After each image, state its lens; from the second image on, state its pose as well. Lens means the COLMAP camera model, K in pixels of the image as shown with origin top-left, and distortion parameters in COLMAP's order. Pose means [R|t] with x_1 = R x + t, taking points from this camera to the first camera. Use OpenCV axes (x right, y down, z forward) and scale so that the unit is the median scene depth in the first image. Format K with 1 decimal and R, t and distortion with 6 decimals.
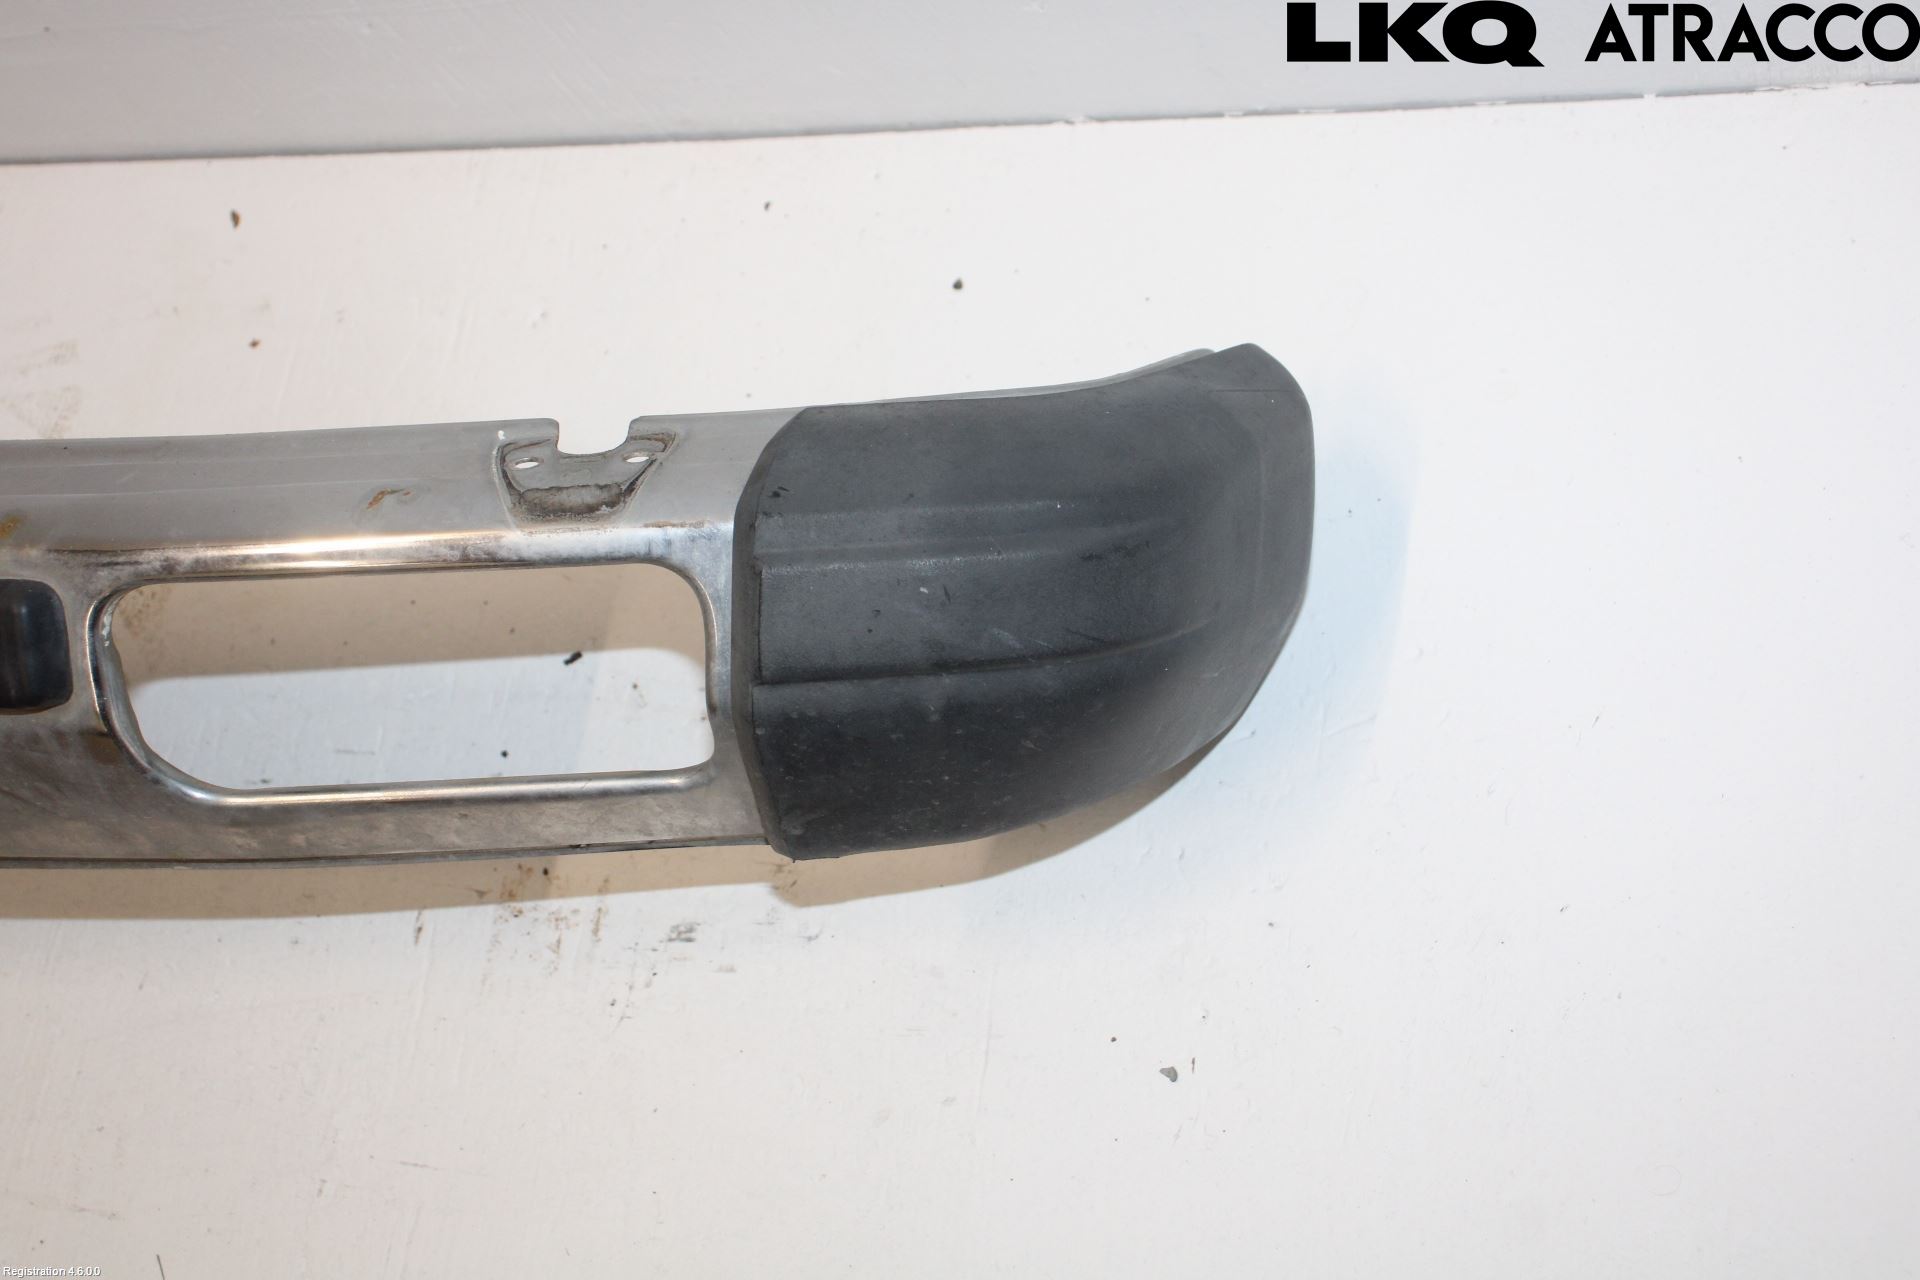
lens RADIAL K [[2629.3, 0, 960.0], [0, 2629.3, 640.0], [0, 0, 1]] dist [-0.041396, 0.501293]
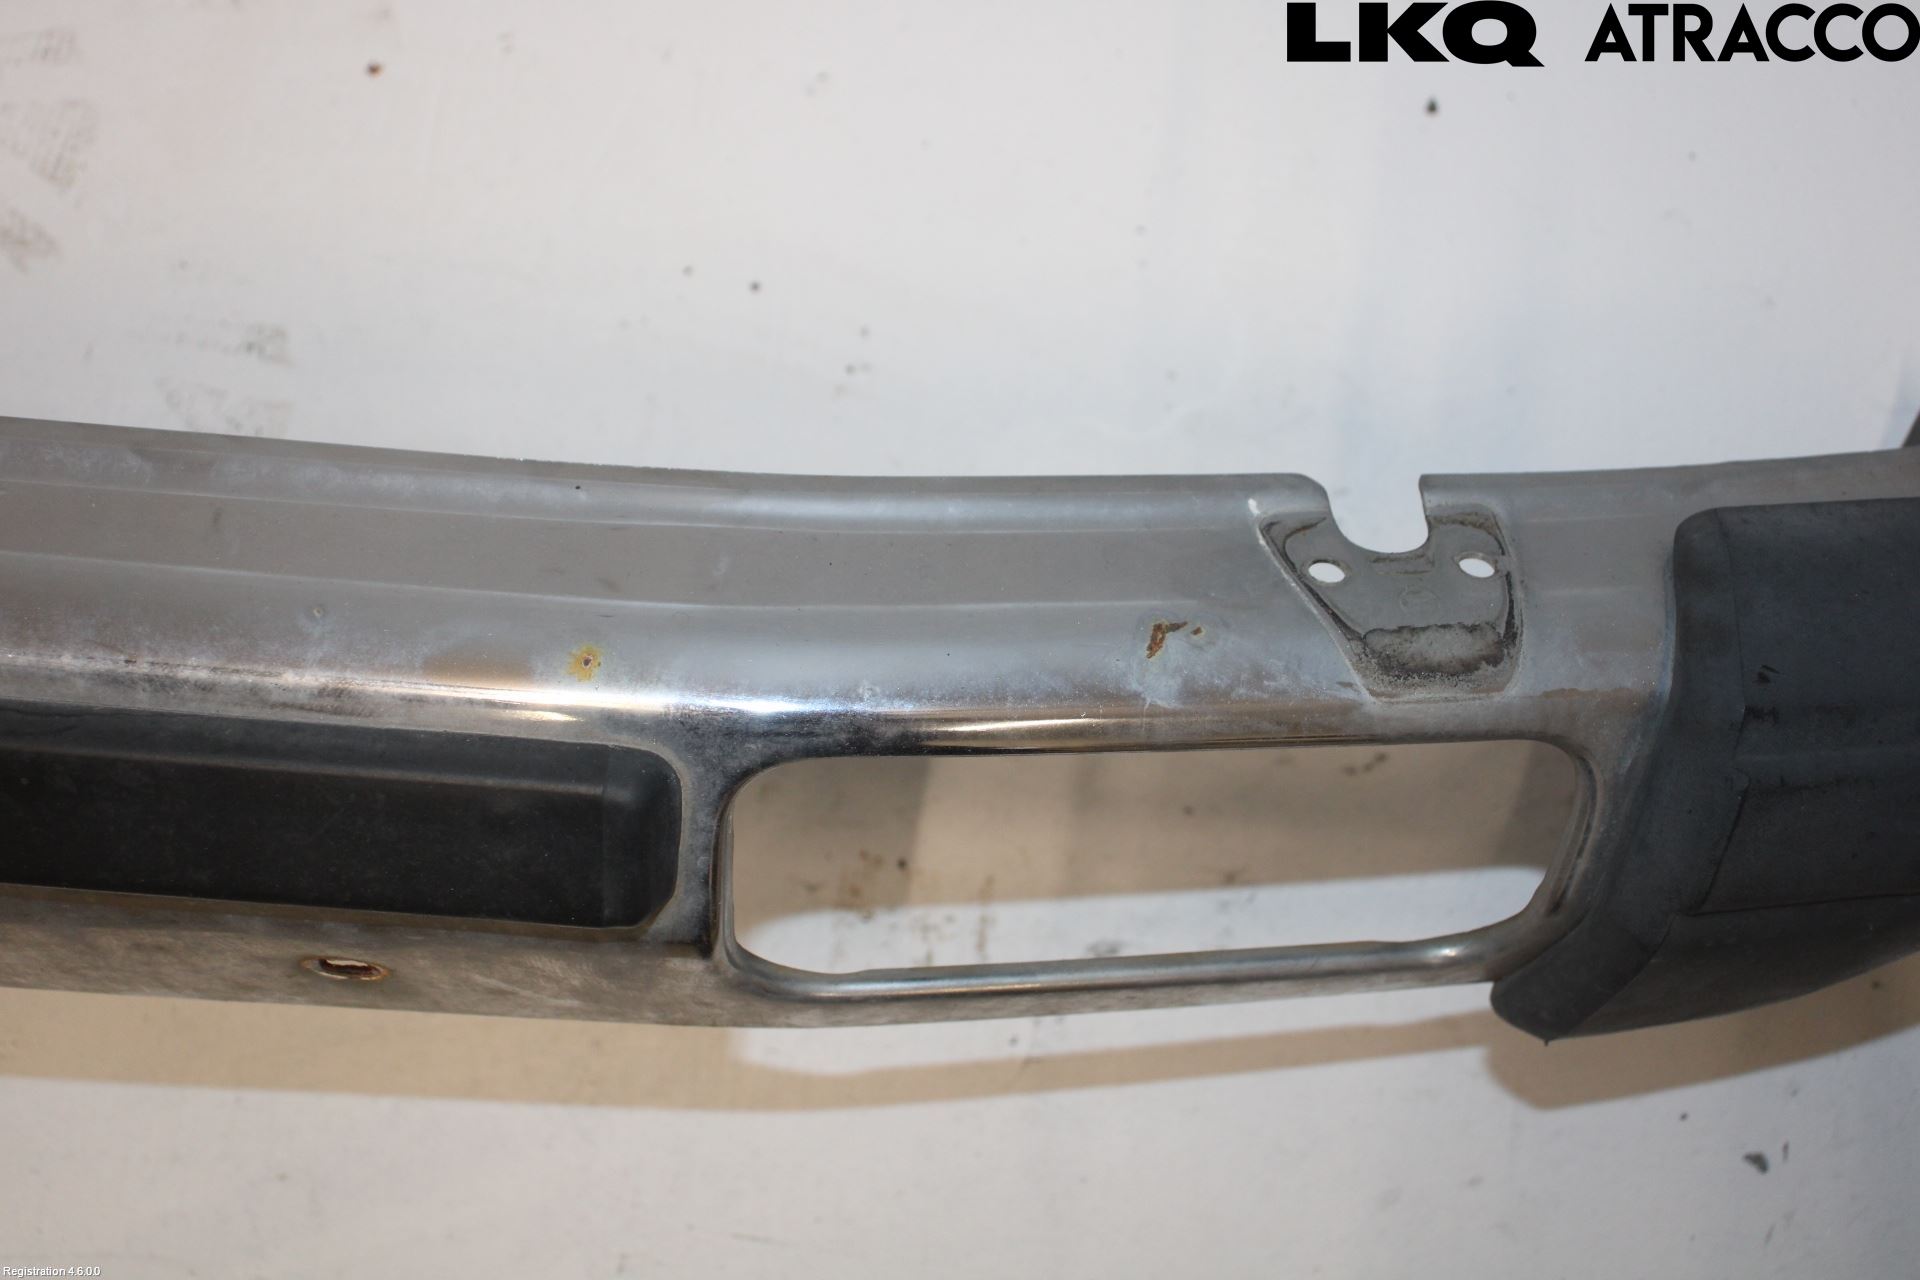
lens RADIAL K [[2629.3, 0, 960.0], [0, 2629.3, 640.0], [0, 0, 1]] dist [-0.041396, 0.501293]
pose [[0.962014, -0.007407, 0.272899, -0.452653], [-0.062713, 0.966902, 0.247319, -0.217425], [-0.265698, -0.255039, 0.929709, 0.368863]]
